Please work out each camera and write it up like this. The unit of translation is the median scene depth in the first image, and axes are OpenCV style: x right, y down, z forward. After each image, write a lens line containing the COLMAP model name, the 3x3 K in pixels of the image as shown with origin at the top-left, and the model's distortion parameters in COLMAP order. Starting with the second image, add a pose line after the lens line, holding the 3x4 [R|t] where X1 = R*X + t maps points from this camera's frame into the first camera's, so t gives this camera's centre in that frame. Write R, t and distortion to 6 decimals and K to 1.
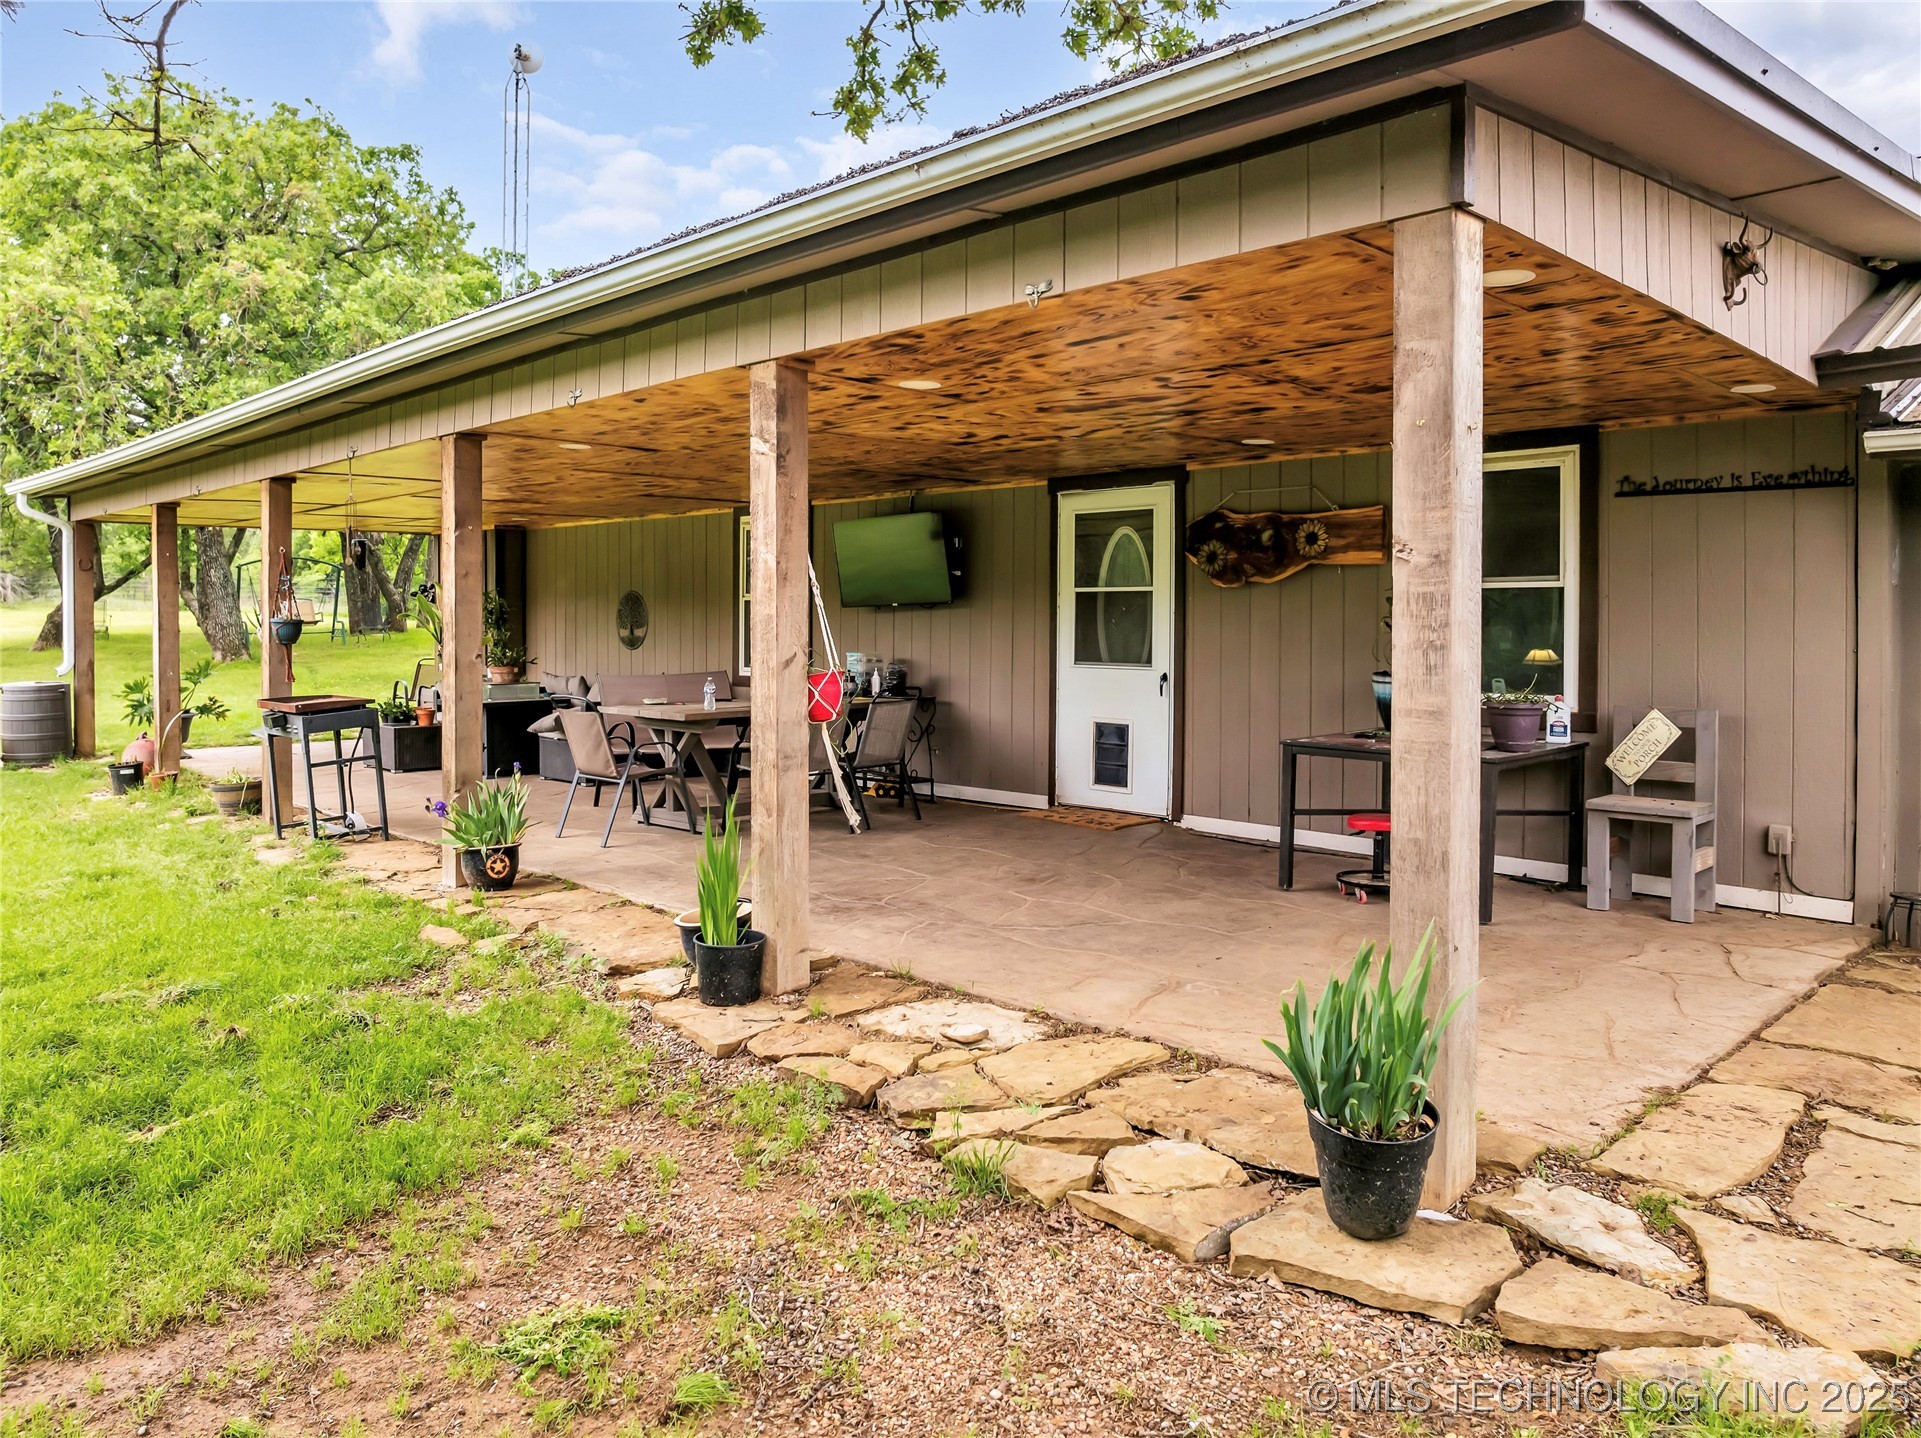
lens RADIAL K [[1388.6, 0, 960.5], [0, 1388.6, 719.0], [0, 0, 1]] dist [-0.045357, 0.000874]
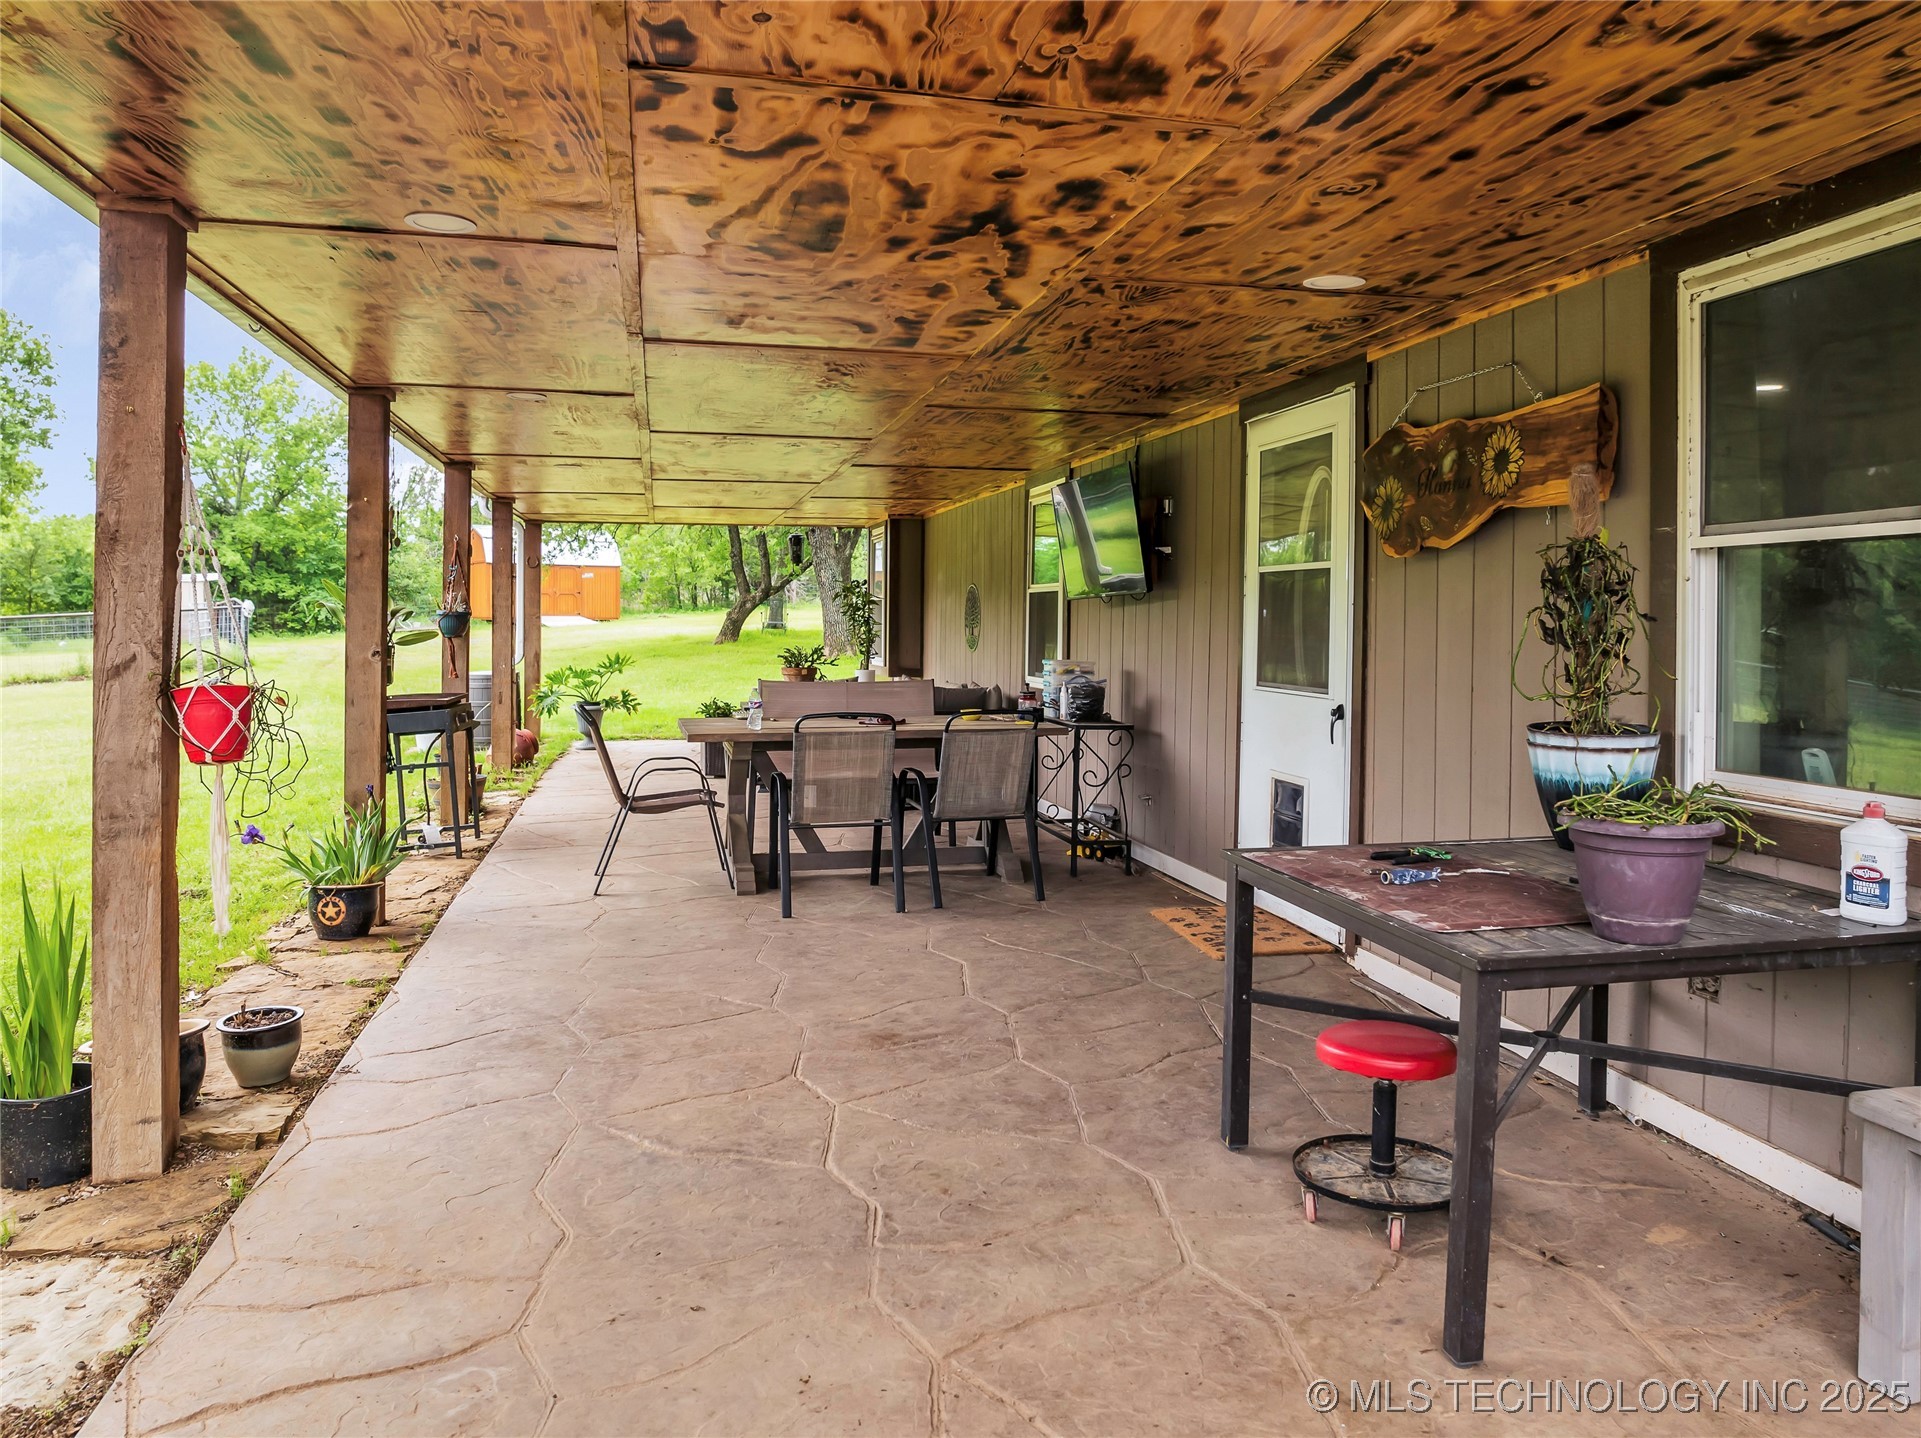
lens RADIAL K [[1388.6, 0, 960.5], [0, 1388.6, 719.0], [0, 0, 1]] dist [-0.045357, 0.000874]
pose [[0.847712, 0.043191, -0.528695, 0.326752], [-0.045103, 0.998939, 0.009289, -0.025096], [0.528535, 0.015971, 0.848761, 0.405781]]
